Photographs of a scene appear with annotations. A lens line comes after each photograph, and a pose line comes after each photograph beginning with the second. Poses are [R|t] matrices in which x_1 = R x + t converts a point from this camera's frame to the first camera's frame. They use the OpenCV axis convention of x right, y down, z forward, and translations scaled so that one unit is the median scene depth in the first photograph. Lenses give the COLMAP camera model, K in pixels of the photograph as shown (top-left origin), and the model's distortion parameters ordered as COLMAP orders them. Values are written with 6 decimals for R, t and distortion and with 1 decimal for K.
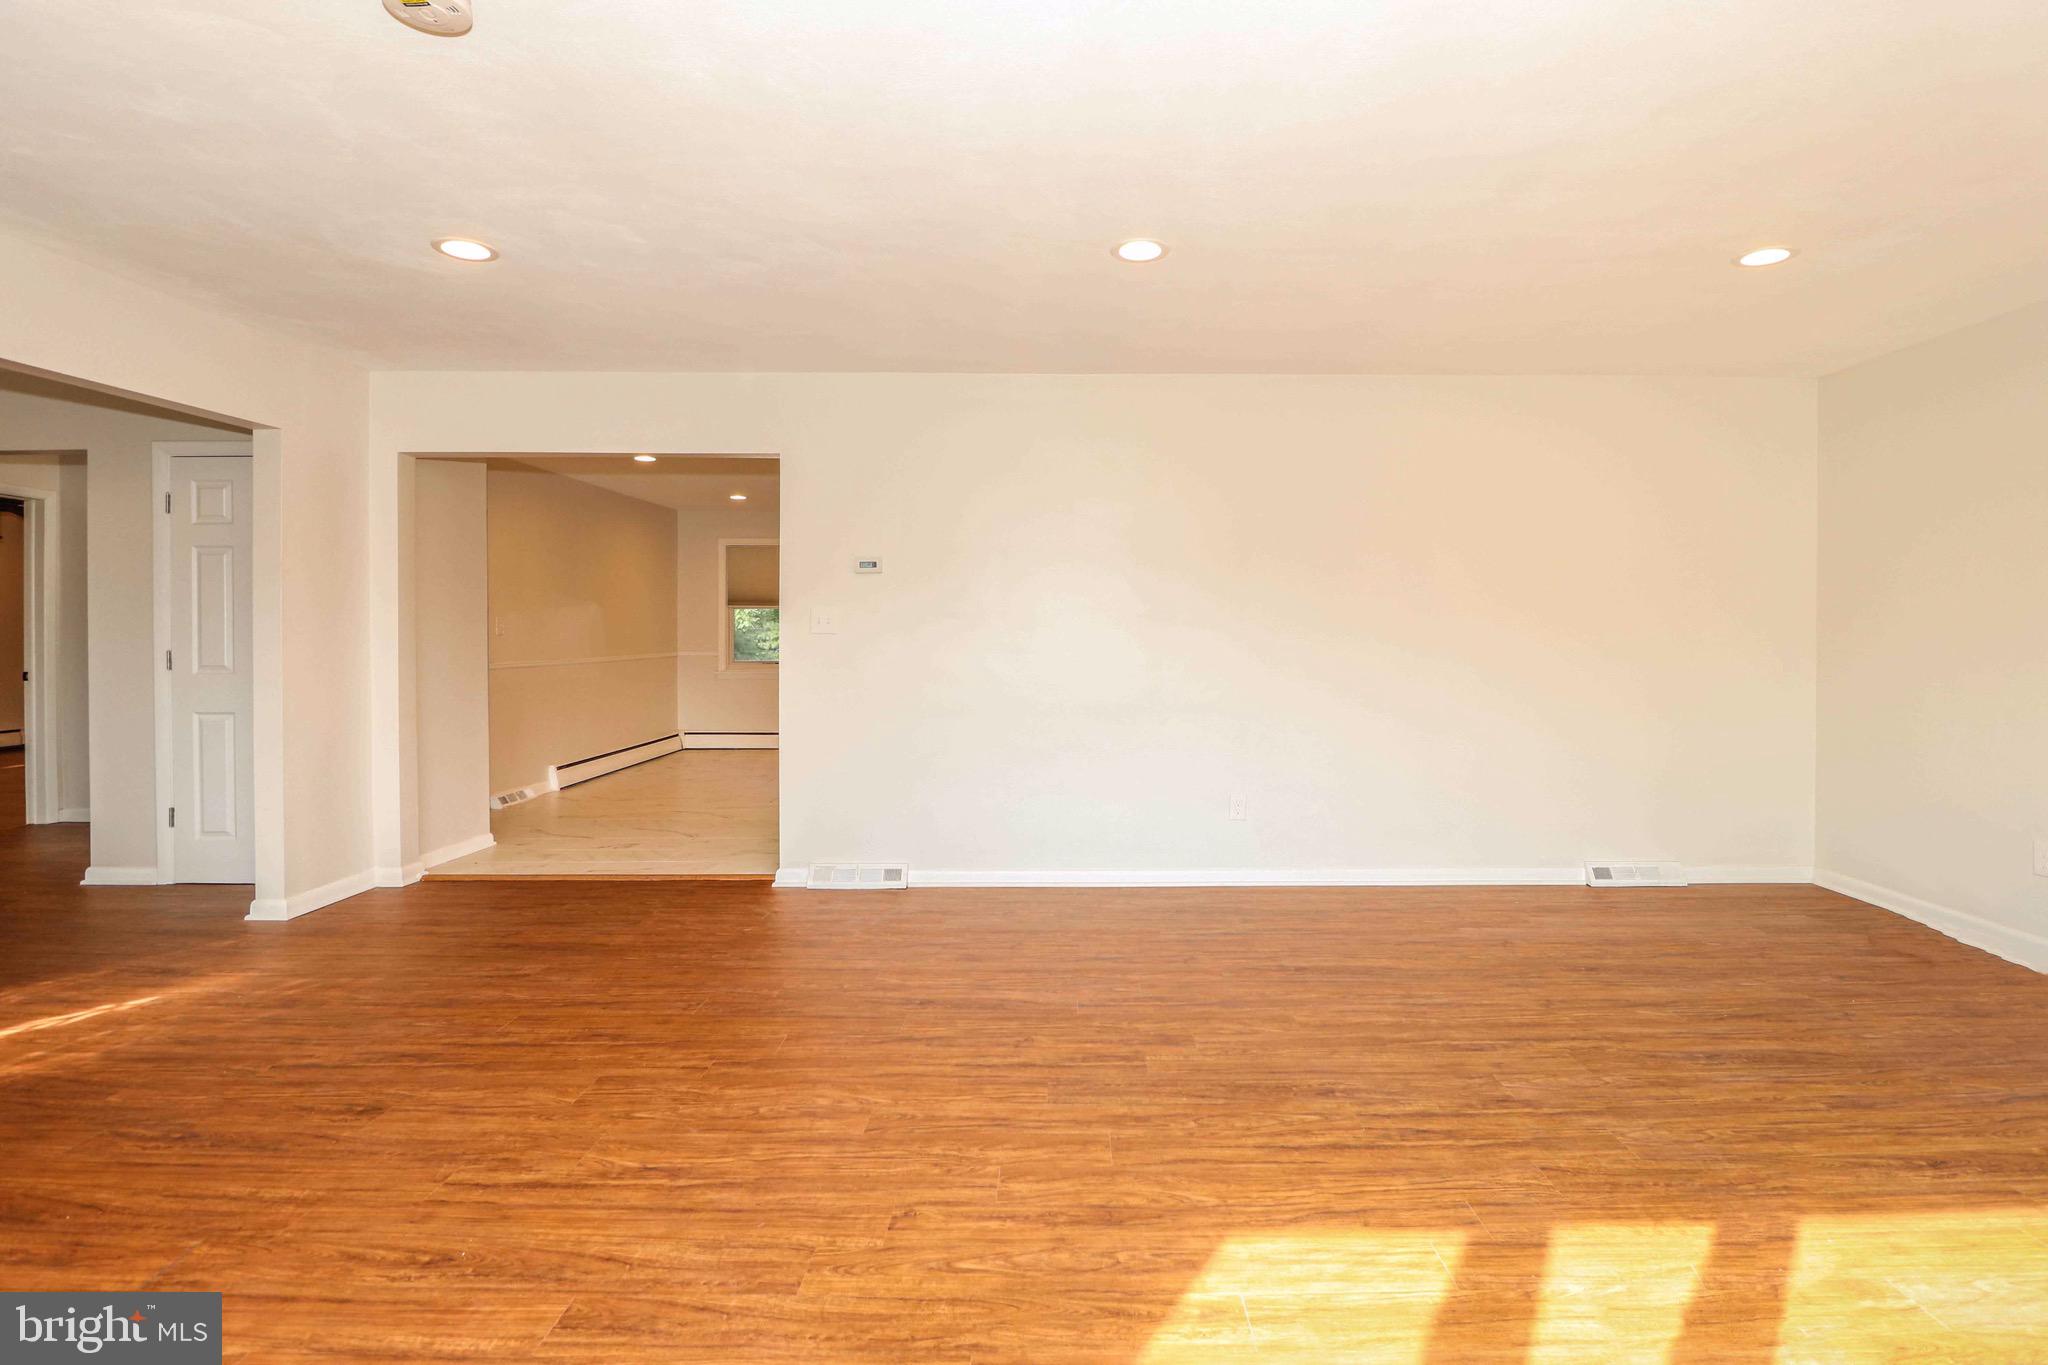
lens RADIAL K [[940.7, 0, 1098.7], [0, 940.7, 711.9], [0, 0, 1]] dist [-0.001644, -0.014263]
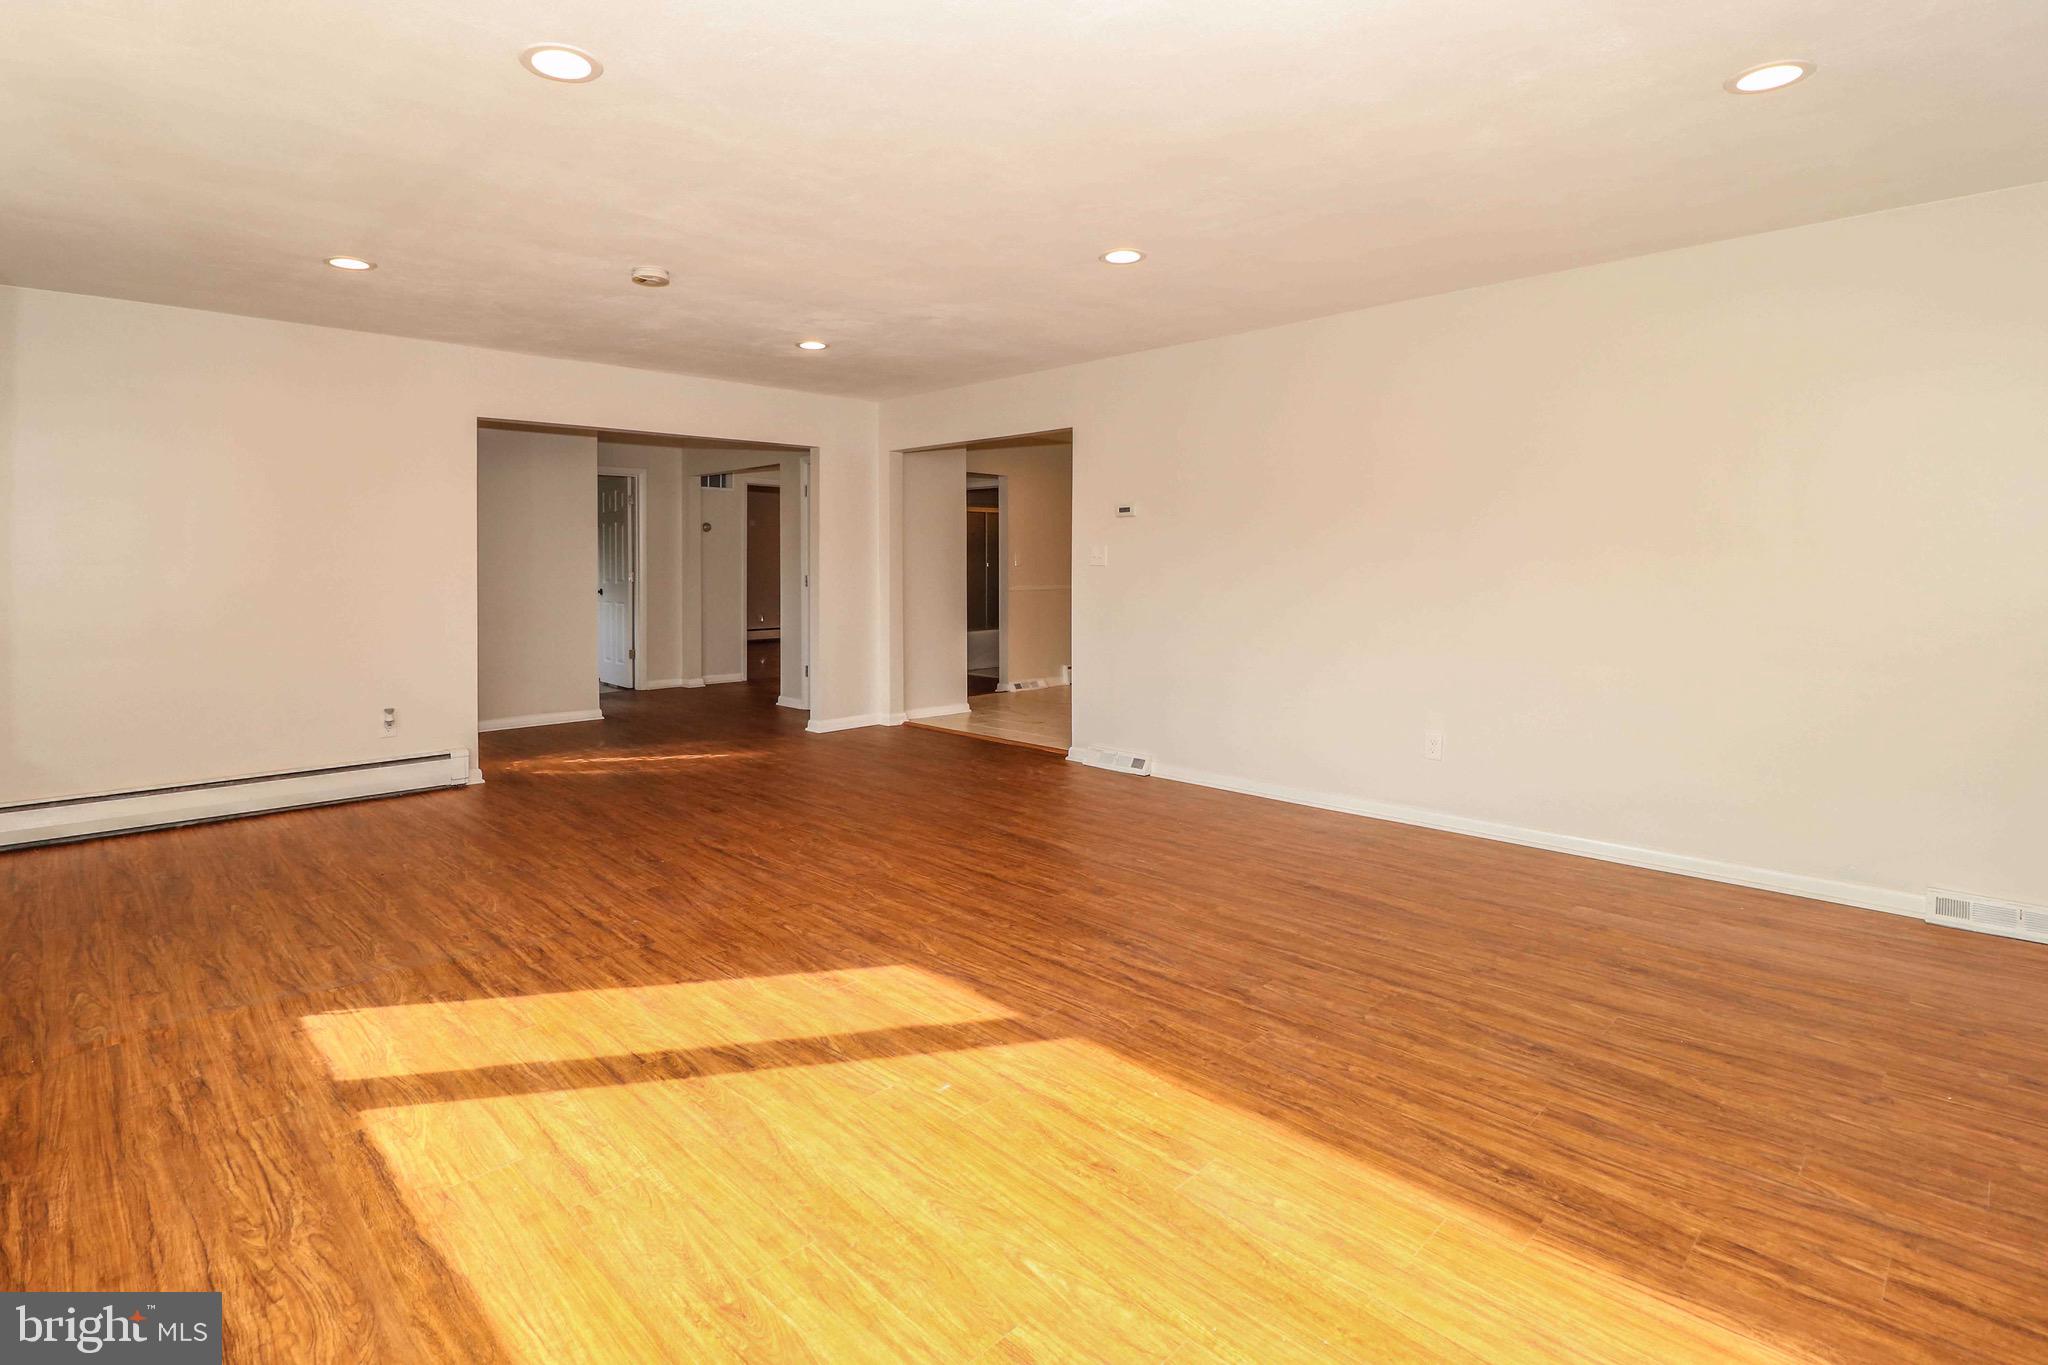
lens RADIAL K [[1007.2, 0, 1027.0], [0, 1007.2, 566.7], [0, 0, 1]] dist [-0.000013, -0.010552]
pose [[0.693794, -0.000217, -0.720174, 1.028526], [-0.056868, 0.996861, -0.055085, 0.004754], [0.717925, 0.079172, 0.691603, -0.010980]]
